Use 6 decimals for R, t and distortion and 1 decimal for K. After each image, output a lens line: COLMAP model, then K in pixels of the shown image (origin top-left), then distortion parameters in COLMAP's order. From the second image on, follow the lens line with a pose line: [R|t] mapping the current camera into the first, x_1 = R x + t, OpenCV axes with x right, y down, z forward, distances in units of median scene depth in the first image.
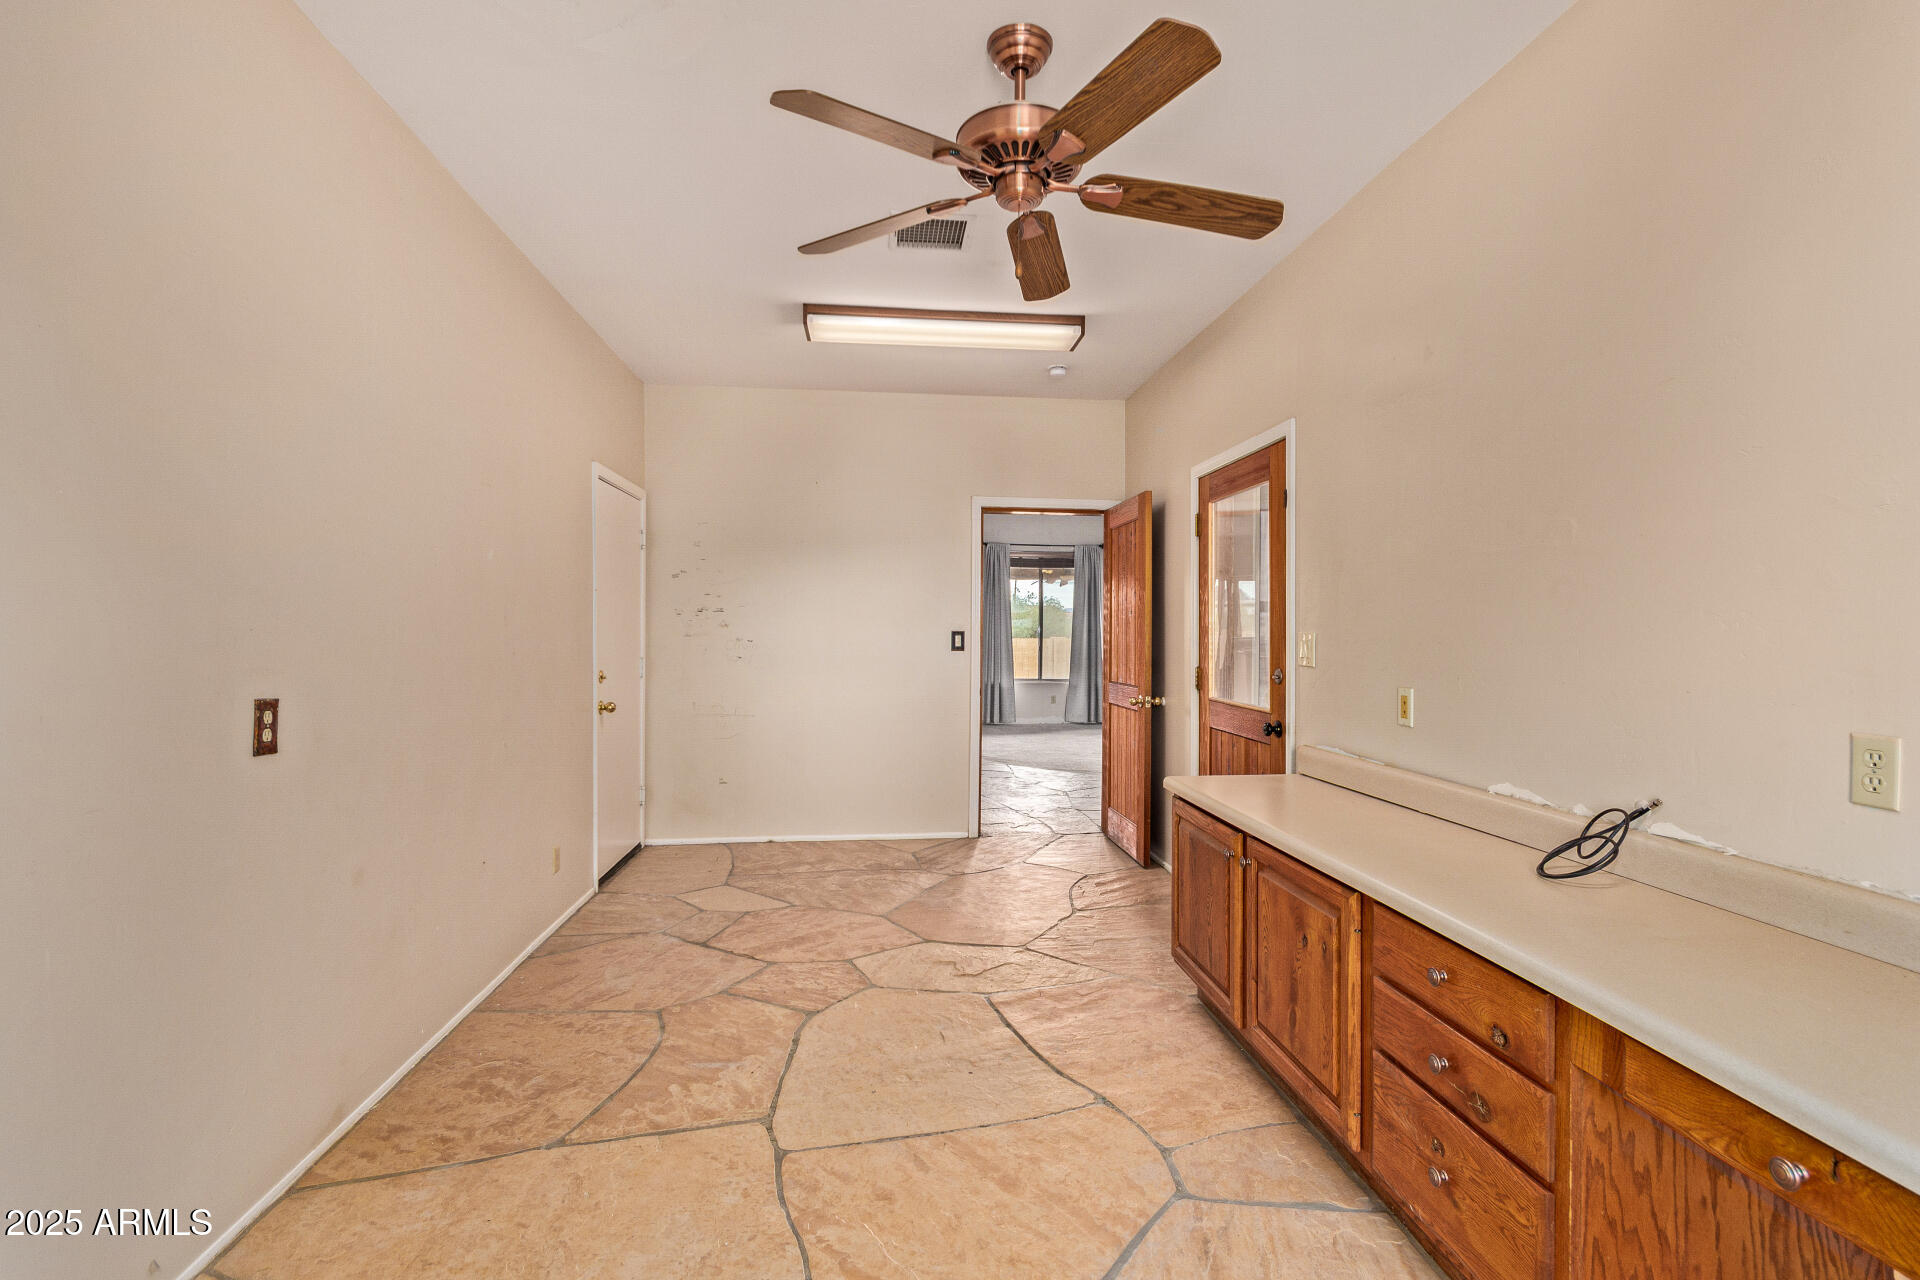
lens RADIAL K [[889.5, 0, 962.9], [0, 889.5, 631.1], [0, 0, 1]] dist [0.002225, -0.000201]
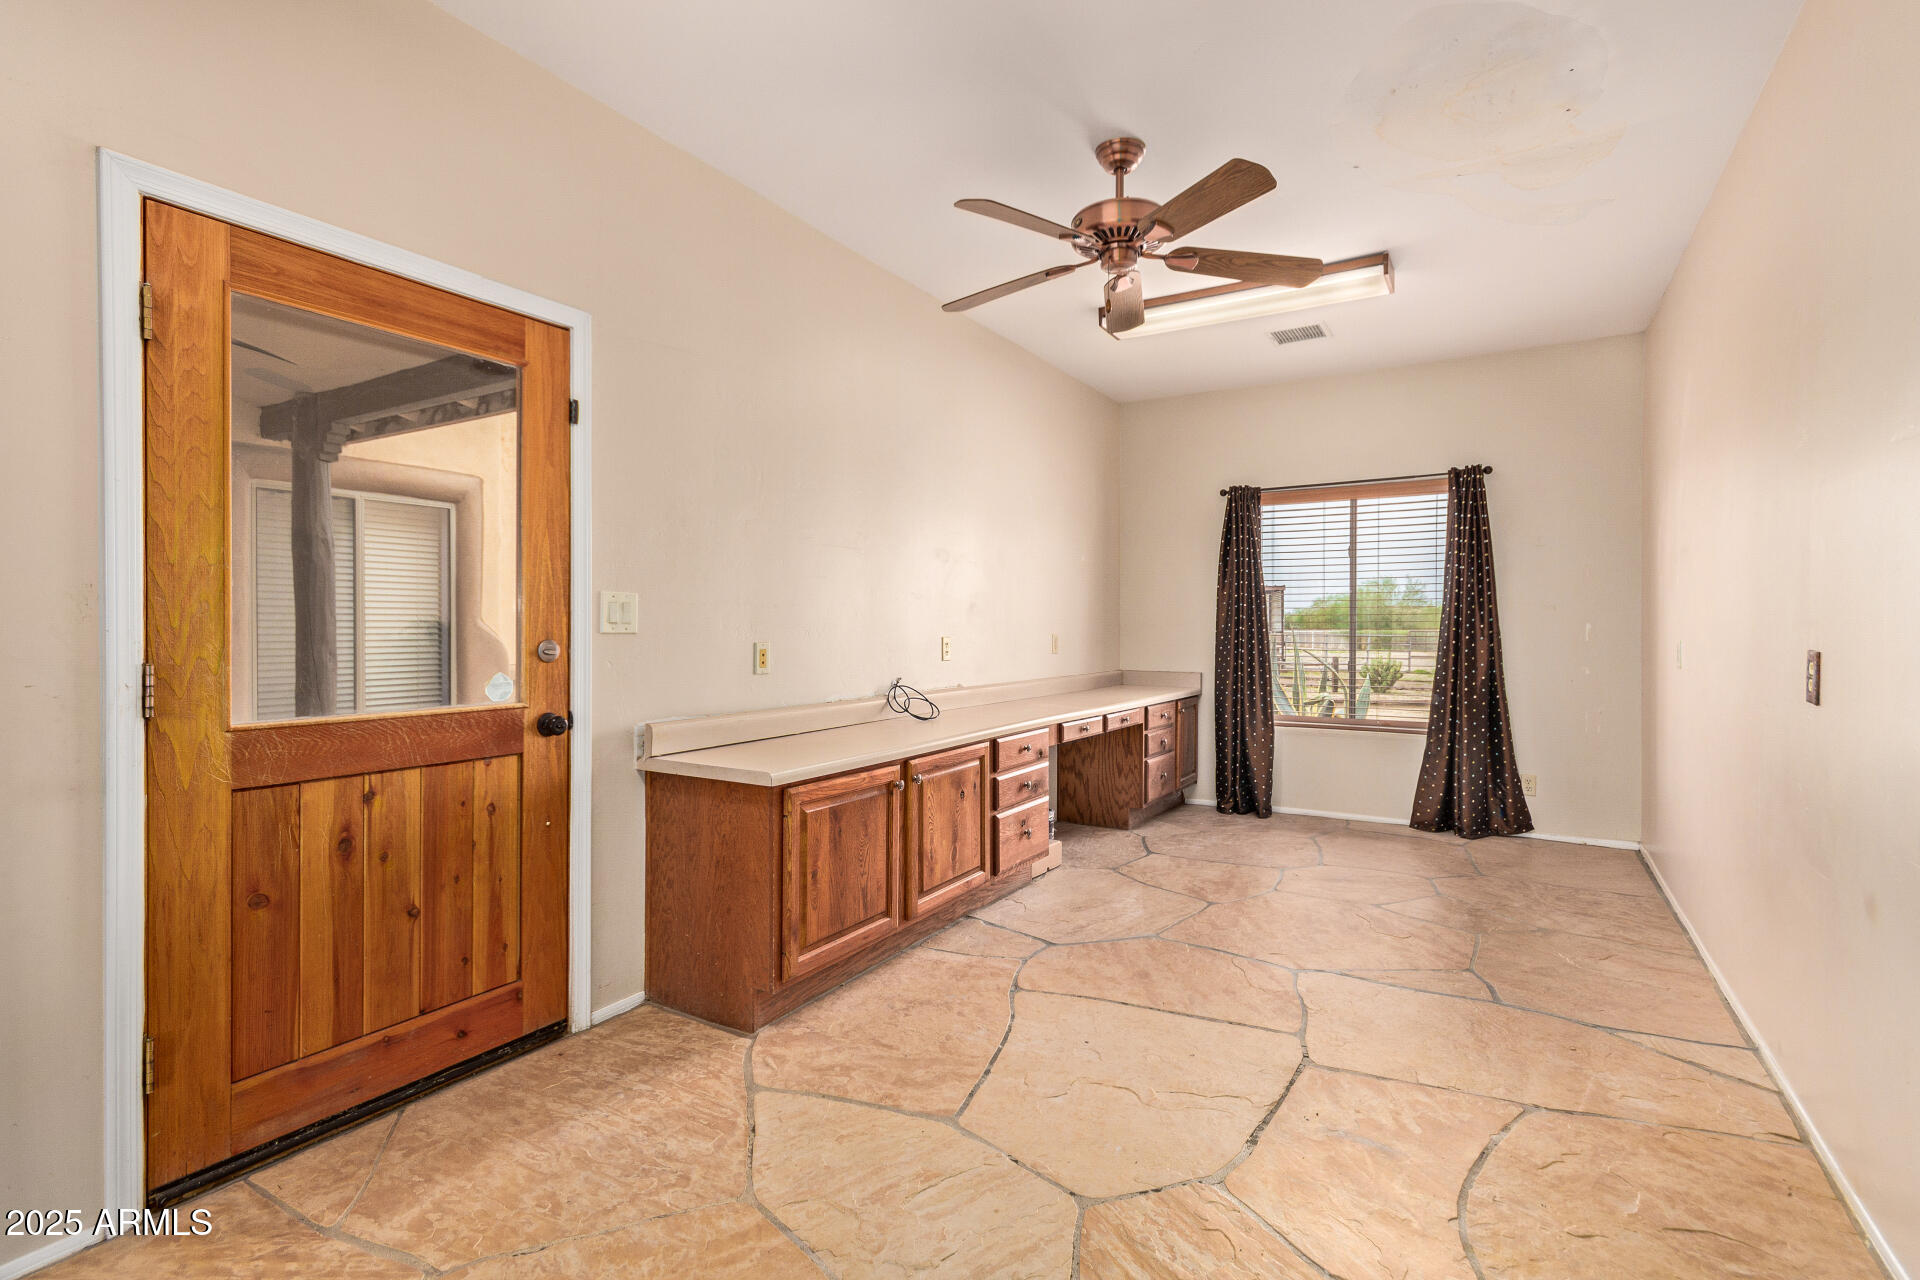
lens RADIAL K [[889.5, 0, 962.9], [0, 889.5, 631.1], [0, 0, 1]] dist [0.002225, -0.000201]
pose [[-0.790344, -0.010525, 0.612572, -0.558196], [-0.002226, 0.999895, 0.014309, 0.034523], [-0.612659, 0.009945, -0.790285, 2.157962]]
